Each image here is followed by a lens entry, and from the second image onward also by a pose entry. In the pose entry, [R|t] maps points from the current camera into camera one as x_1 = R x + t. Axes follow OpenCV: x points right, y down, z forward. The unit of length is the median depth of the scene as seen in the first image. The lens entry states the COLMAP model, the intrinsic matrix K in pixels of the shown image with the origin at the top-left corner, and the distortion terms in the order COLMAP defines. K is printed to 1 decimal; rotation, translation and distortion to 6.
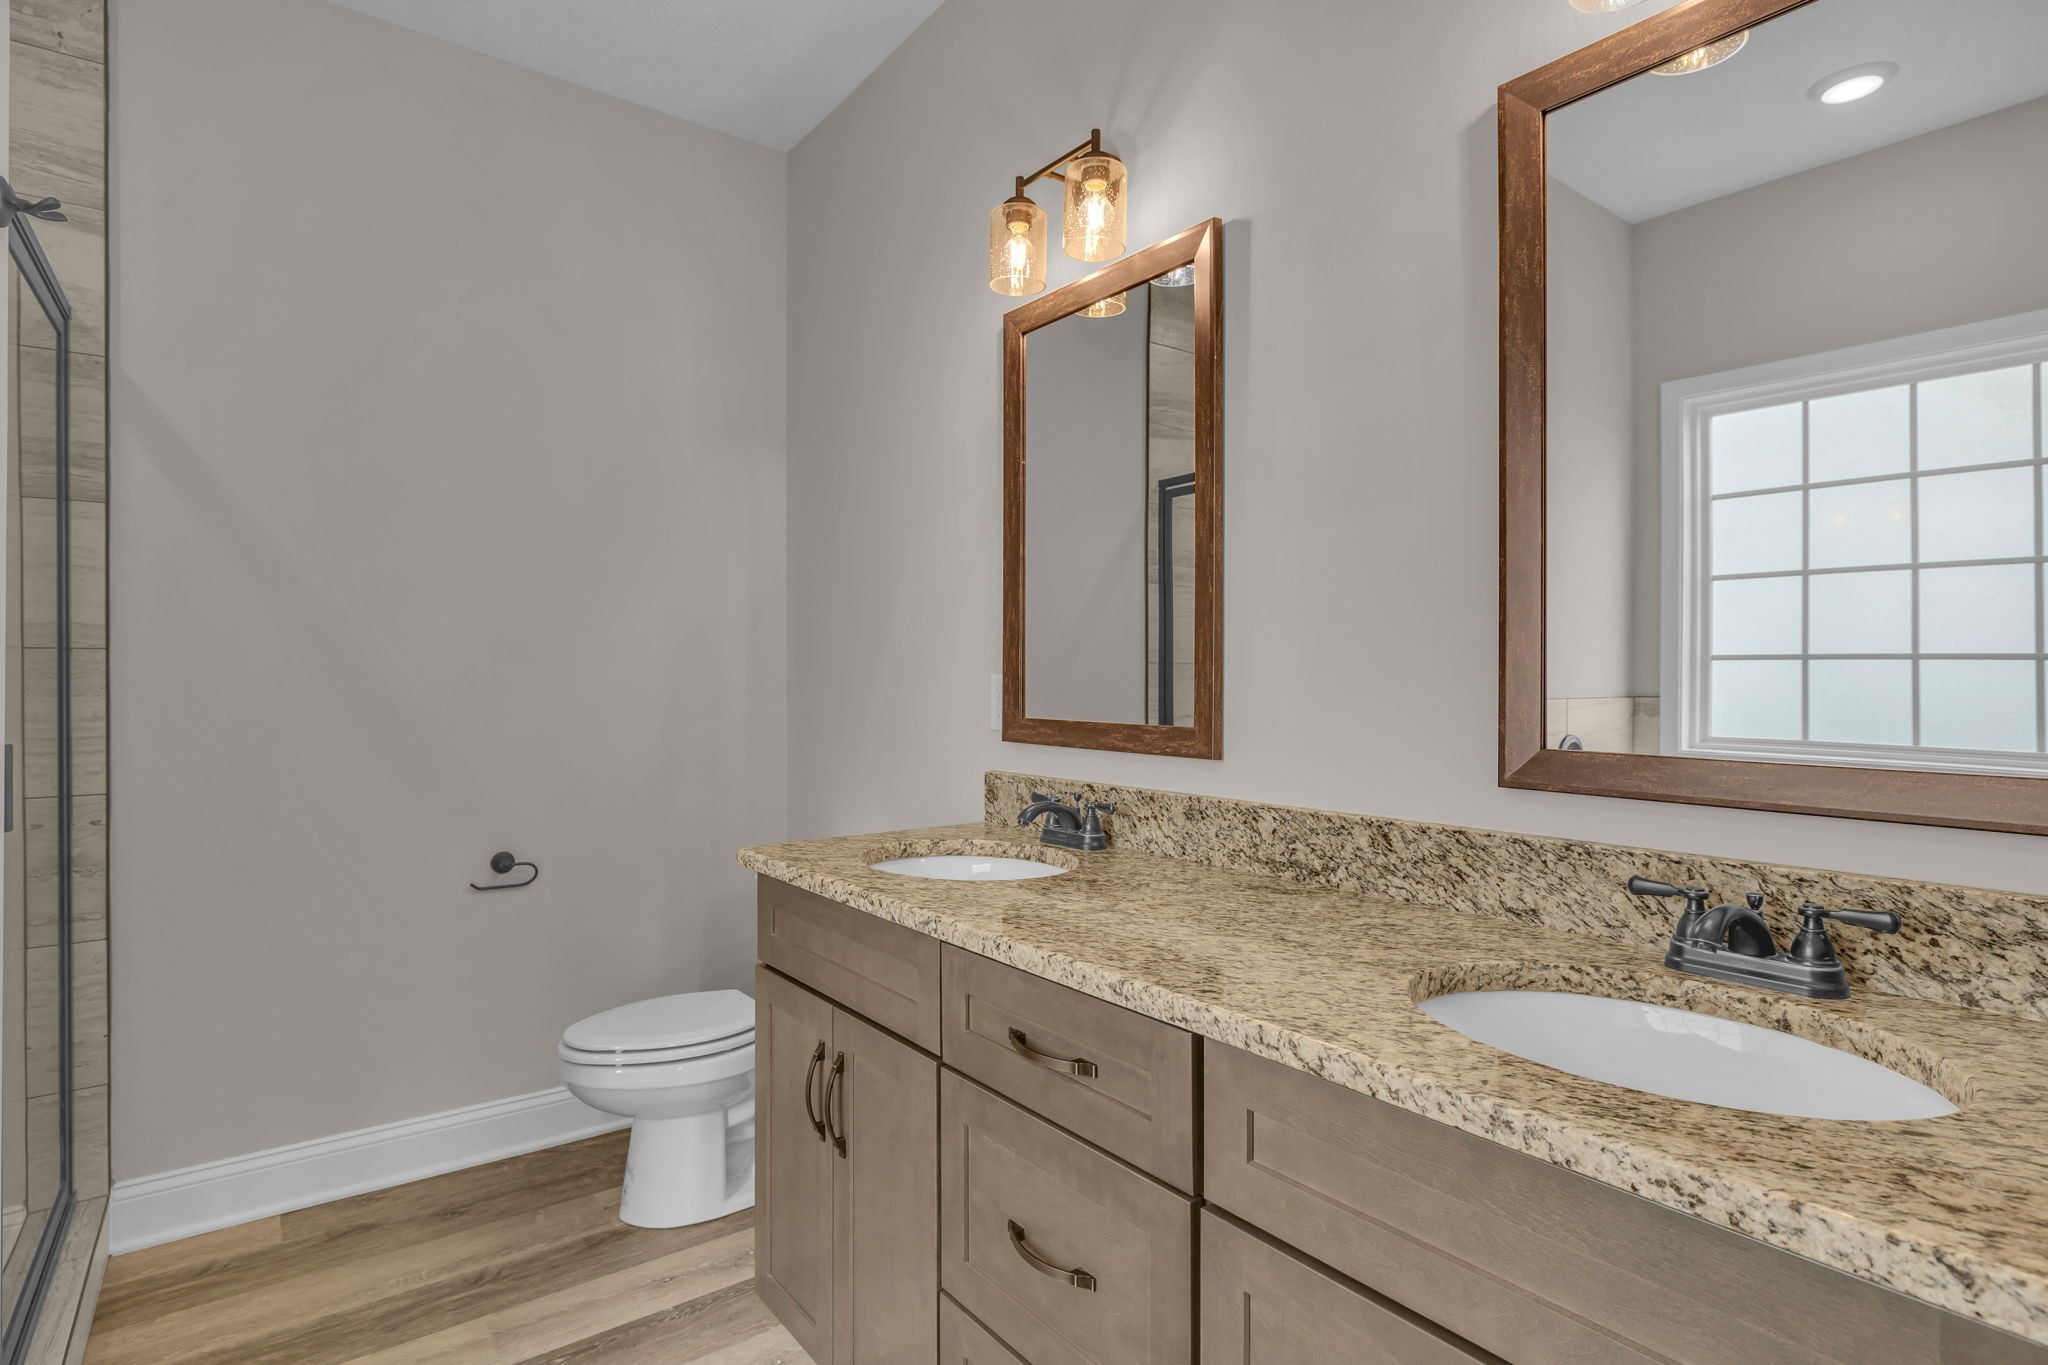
lens RADIAL K [[1012.1, 0, 995.9], [0, 1012.1, 669.9], [0, 0, 1]] dist [-0.001170, 0.001395]
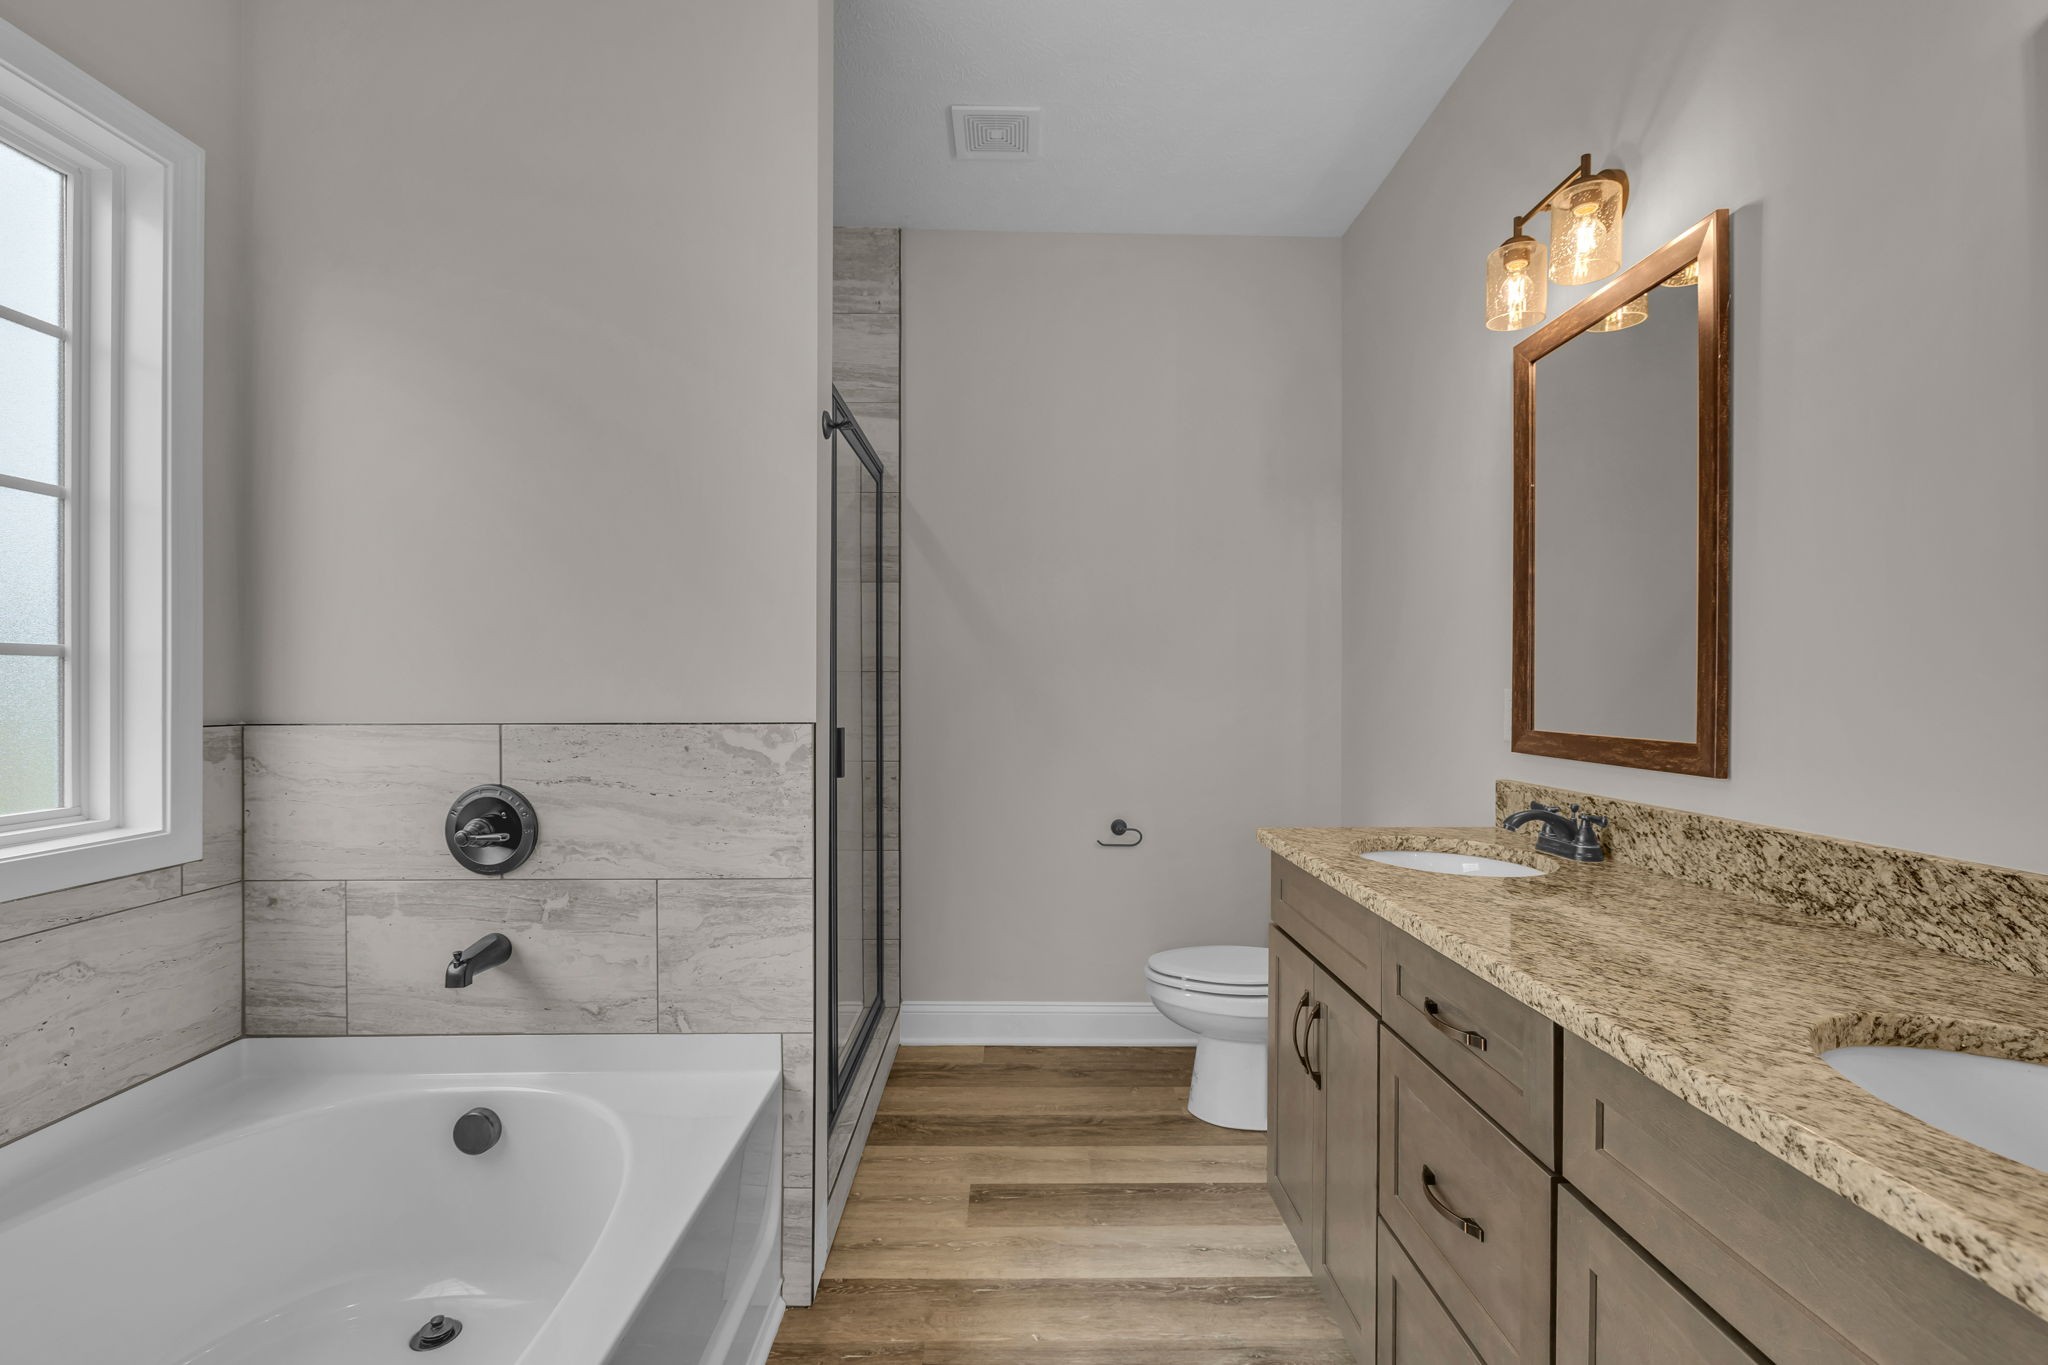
lens RADIAL K [[878.2, 0, 1024.0], [0, 878.2, 682.5], [0, 0, 1]] dist [-0.001111, 0.000710]
pose [[0.814319, -0.001971, -0.580414, 0.160731], [0.000347, 0.999996, -0.002909, 0.000704], [0.580417, 0.002168, 0.814317, -0.052054]]
